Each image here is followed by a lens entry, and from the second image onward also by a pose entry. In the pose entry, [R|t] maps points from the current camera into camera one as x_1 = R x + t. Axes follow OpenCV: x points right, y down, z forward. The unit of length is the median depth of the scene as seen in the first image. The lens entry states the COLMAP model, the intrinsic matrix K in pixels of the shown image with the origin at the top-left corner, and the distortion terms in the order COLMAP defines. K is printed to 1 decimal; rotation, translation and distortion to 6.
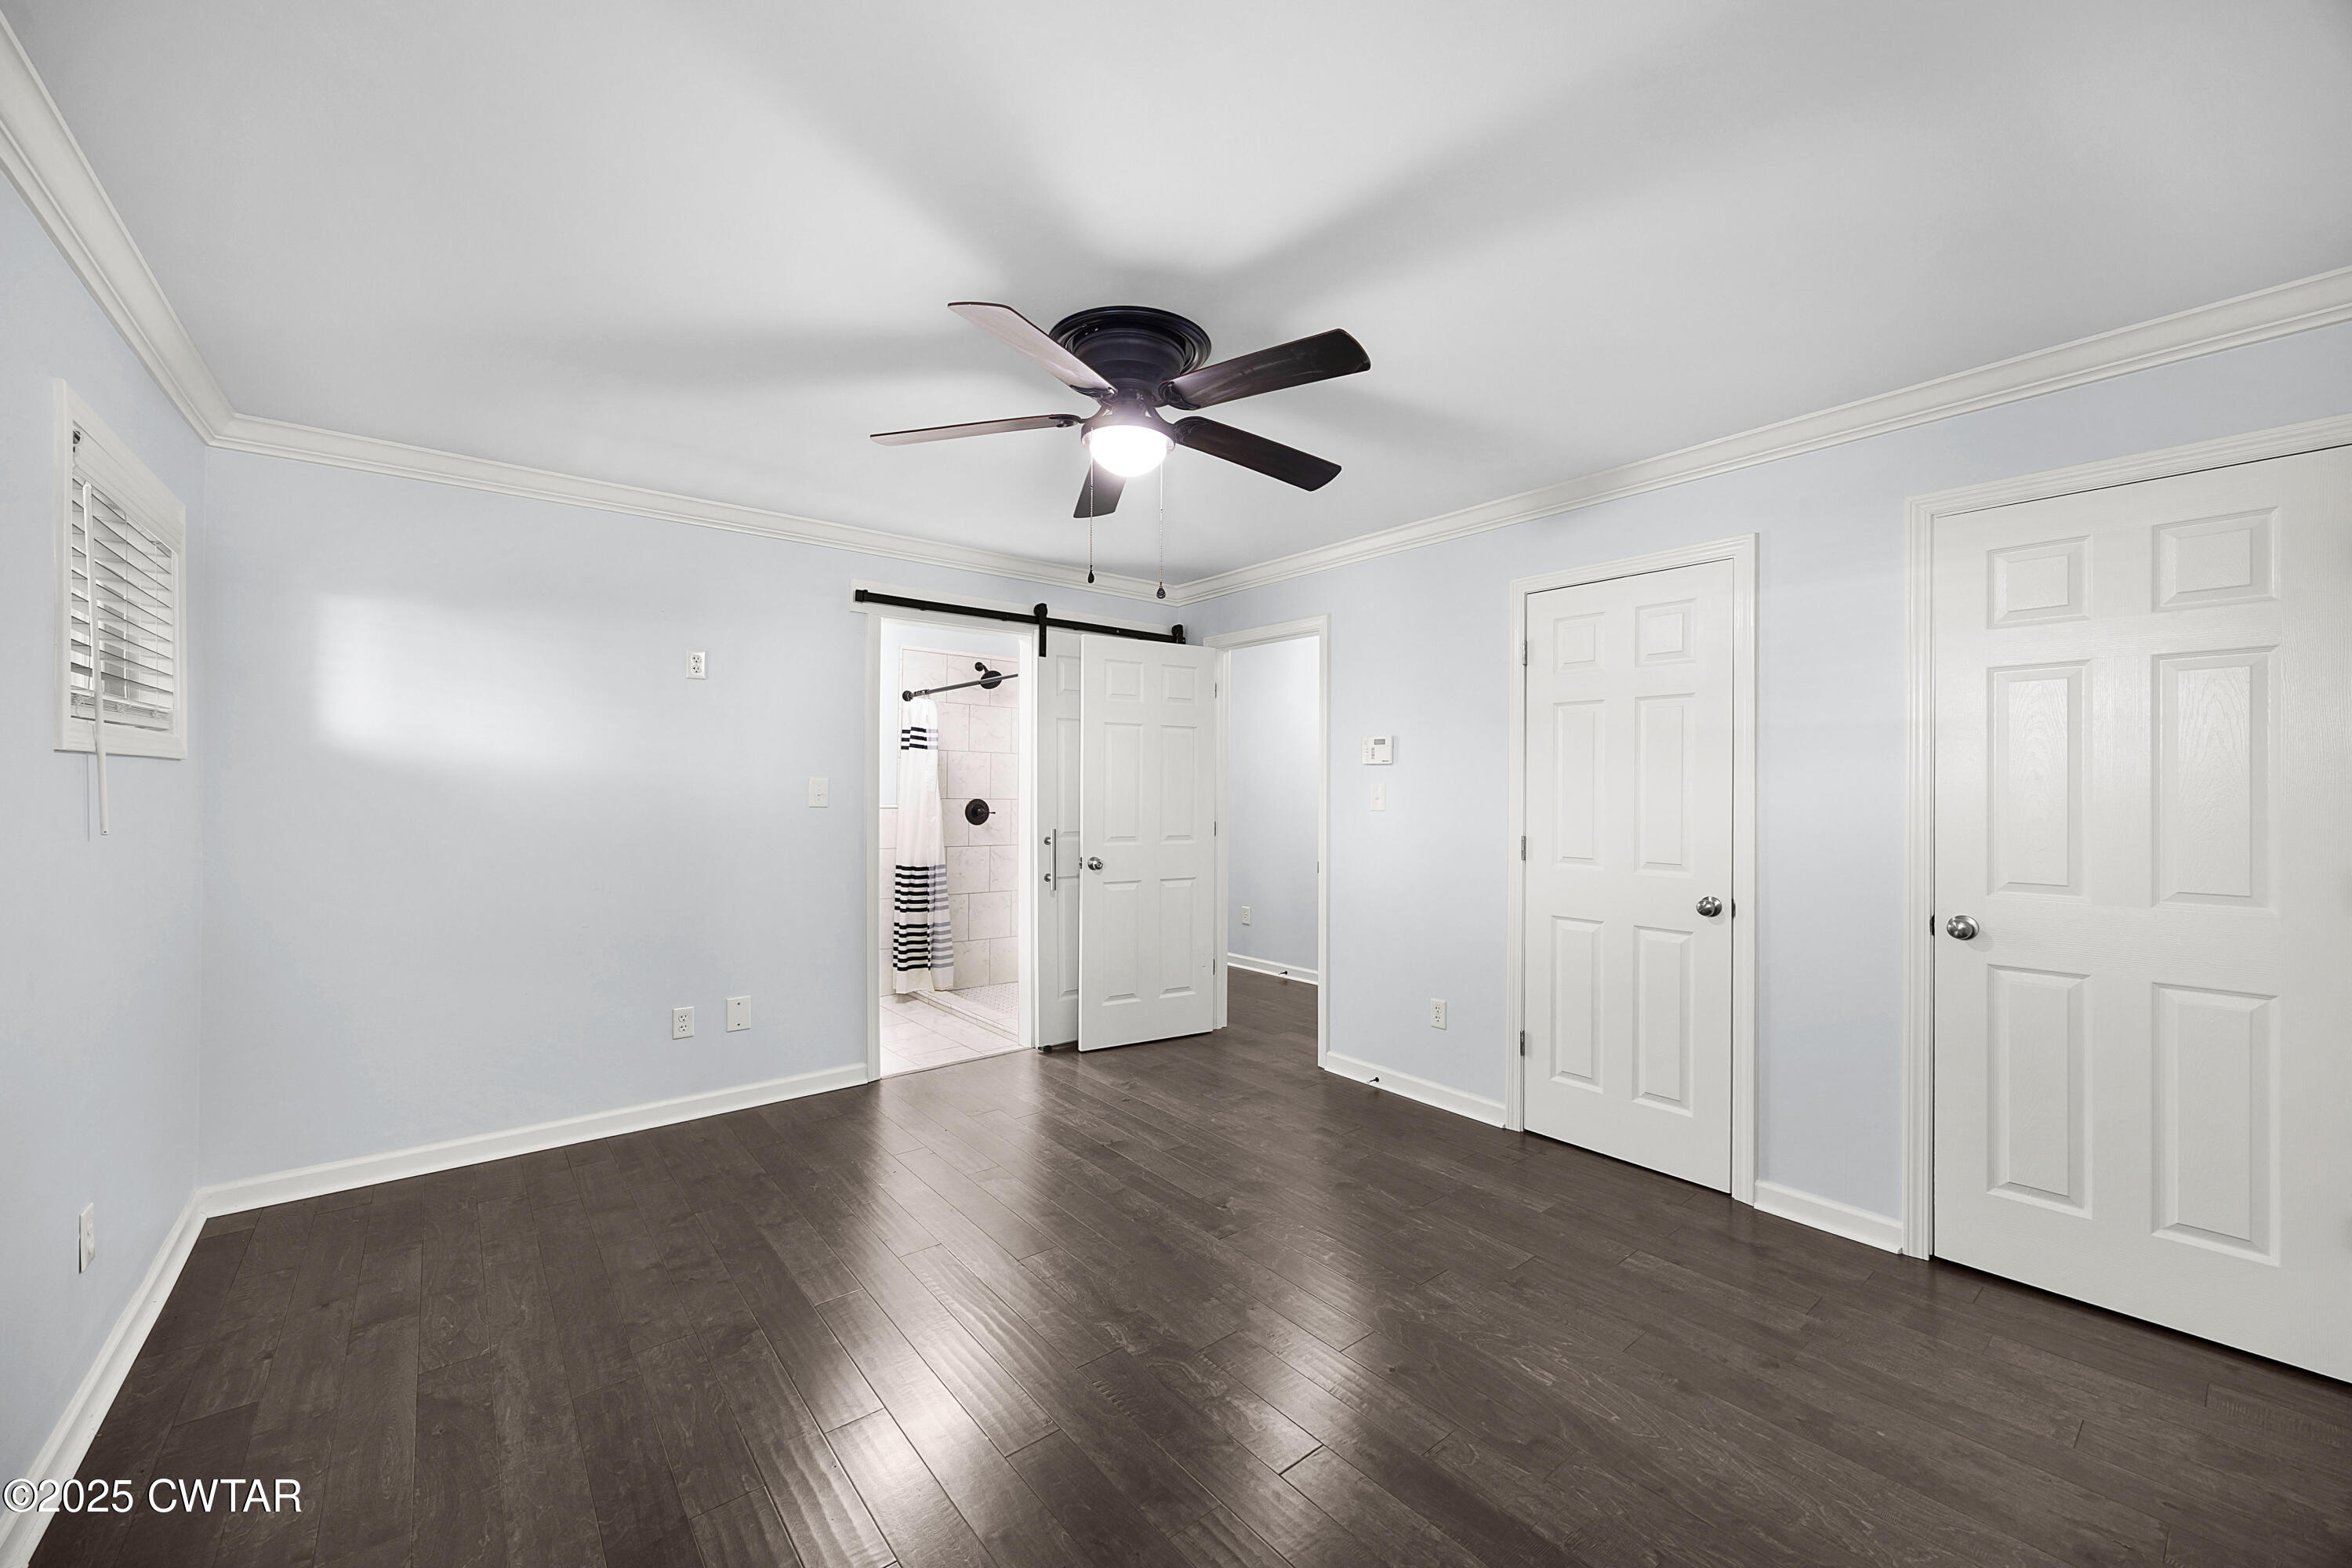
lens RADIAL K [[903.7, 0, 1180.3], [0, 903.7, 786.2], [0, 0, 1]] dist [0.001294, -0.000214]
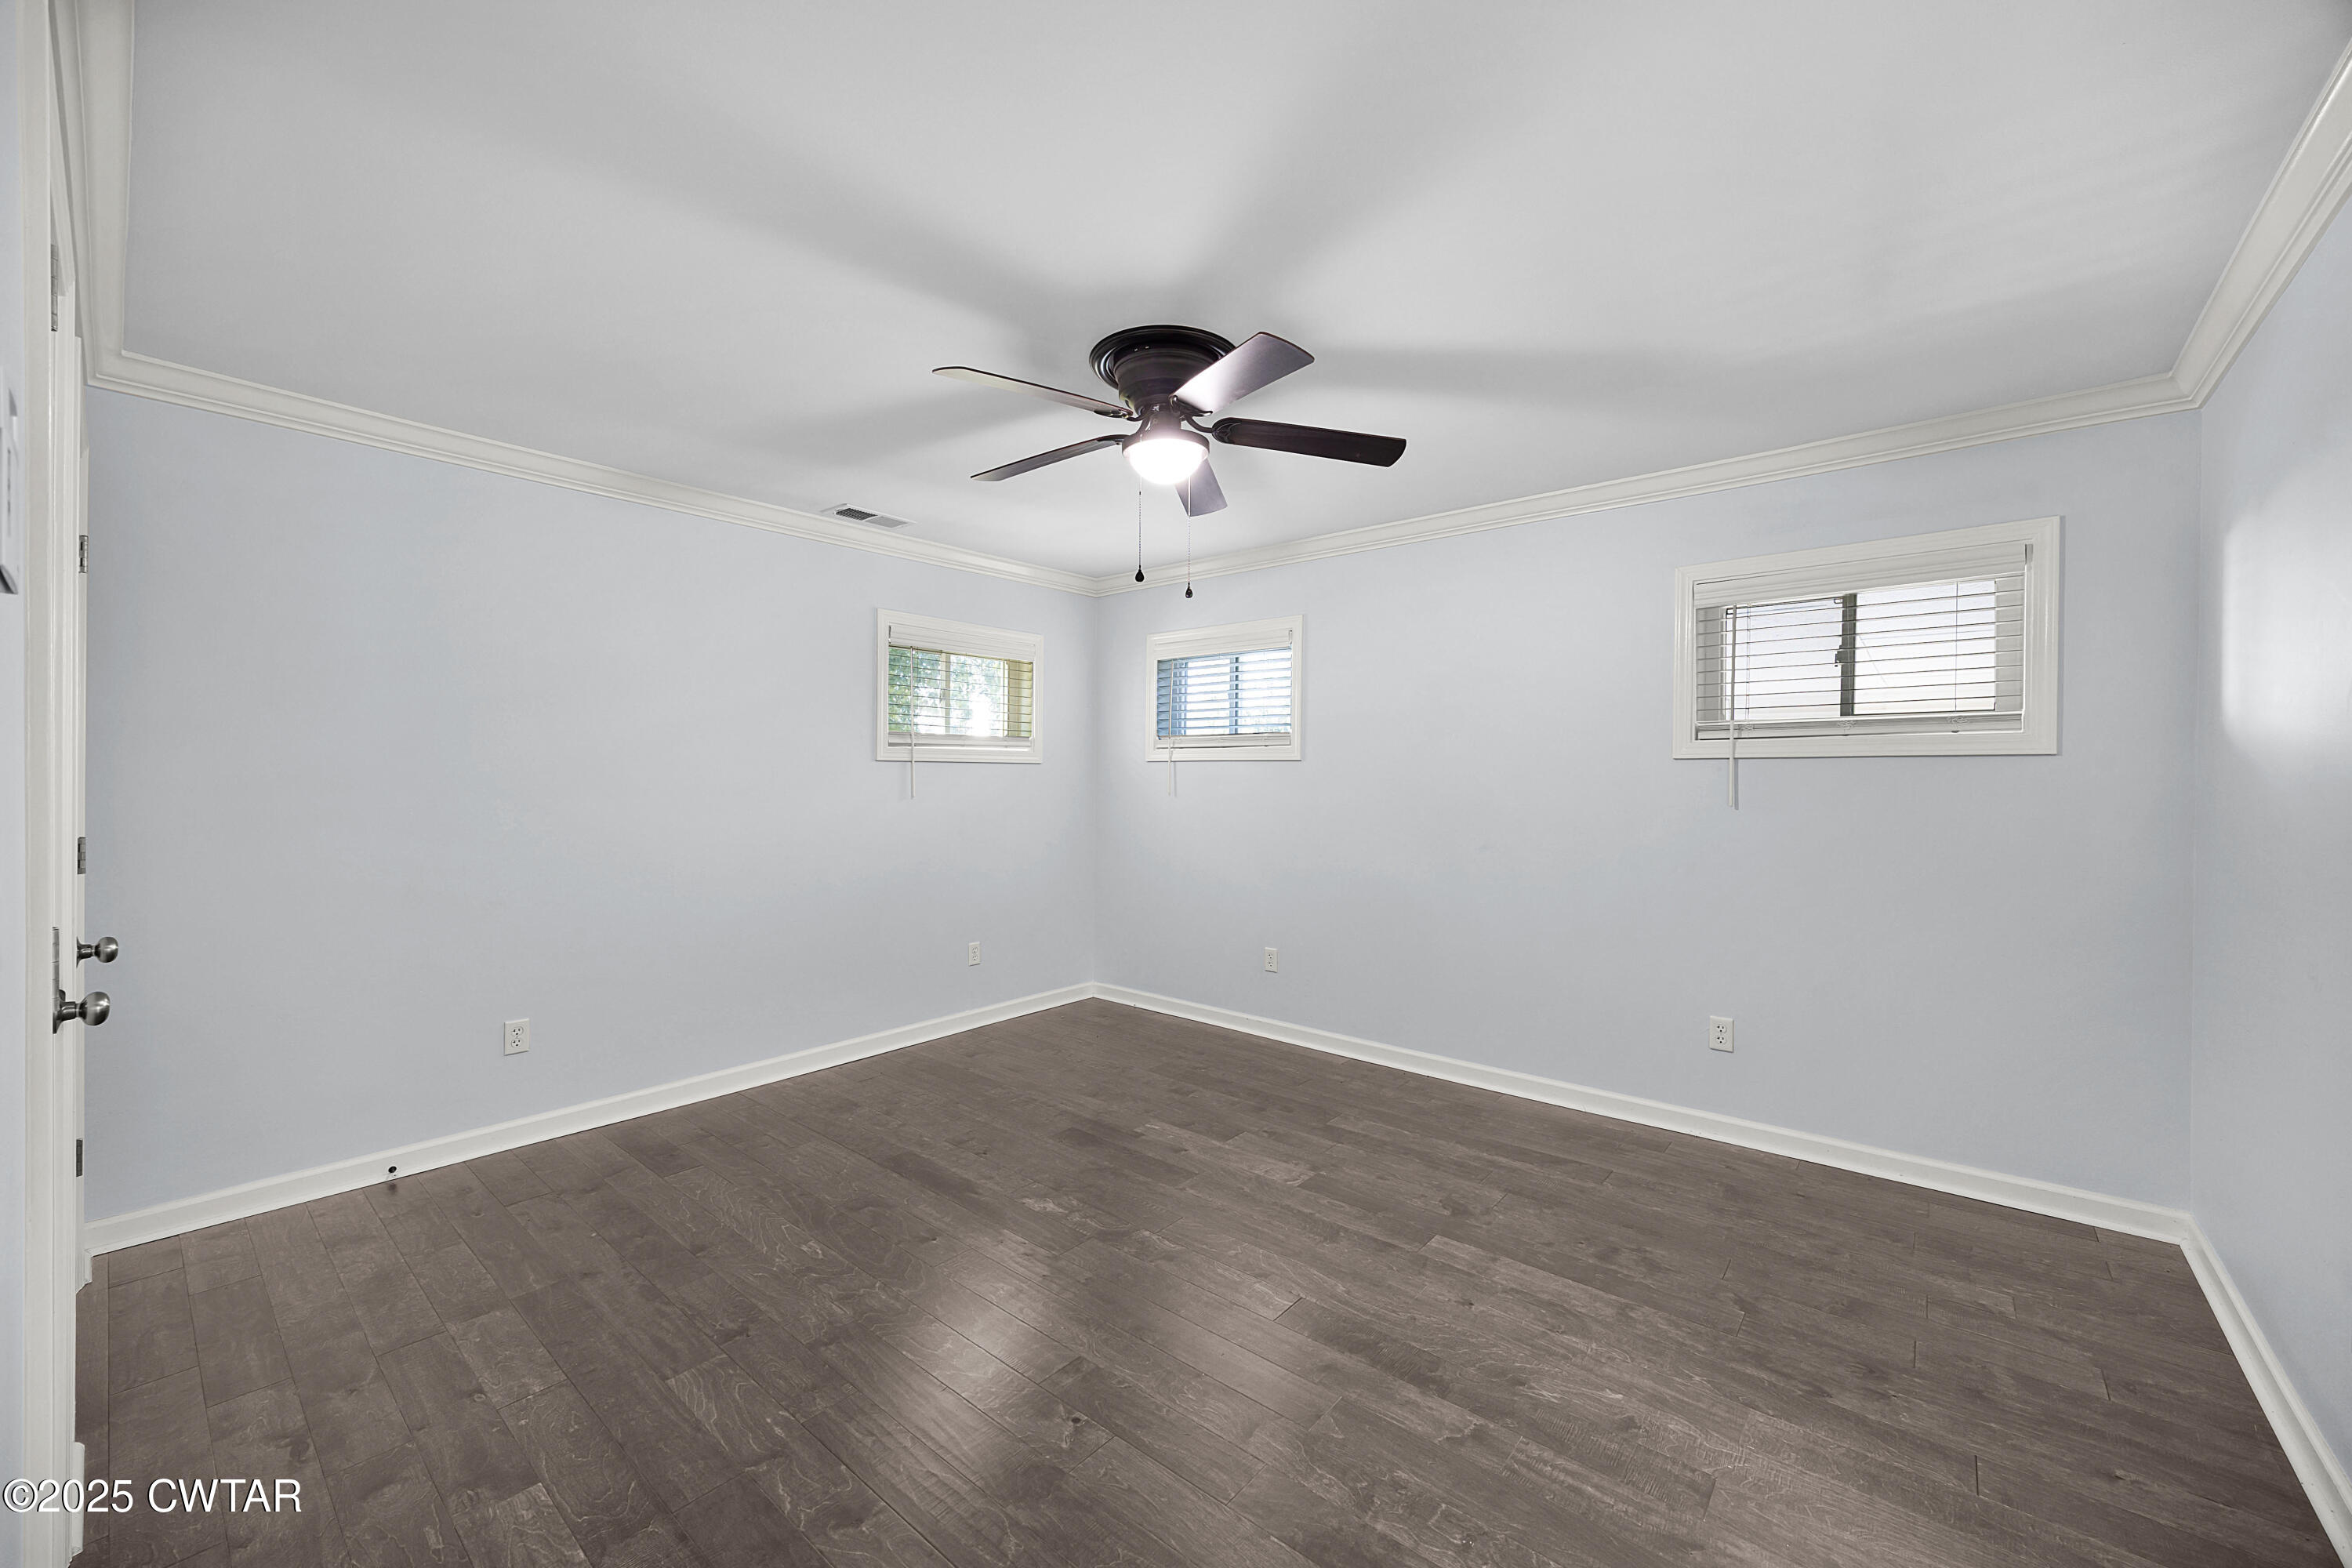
lens RADIAL K [[903.7, 0, 1173.0], [0, 903.7, 783.2], [0, 0, 1]] dist [0.001294, -0.000214]
pose [[-0.983866, -0.005272, -0.178832, 0.126373], [-0.006262, 0.999968, 0.004972, 0.009174], [0.178800, 0.006012, -0.983867, 2.105661]]
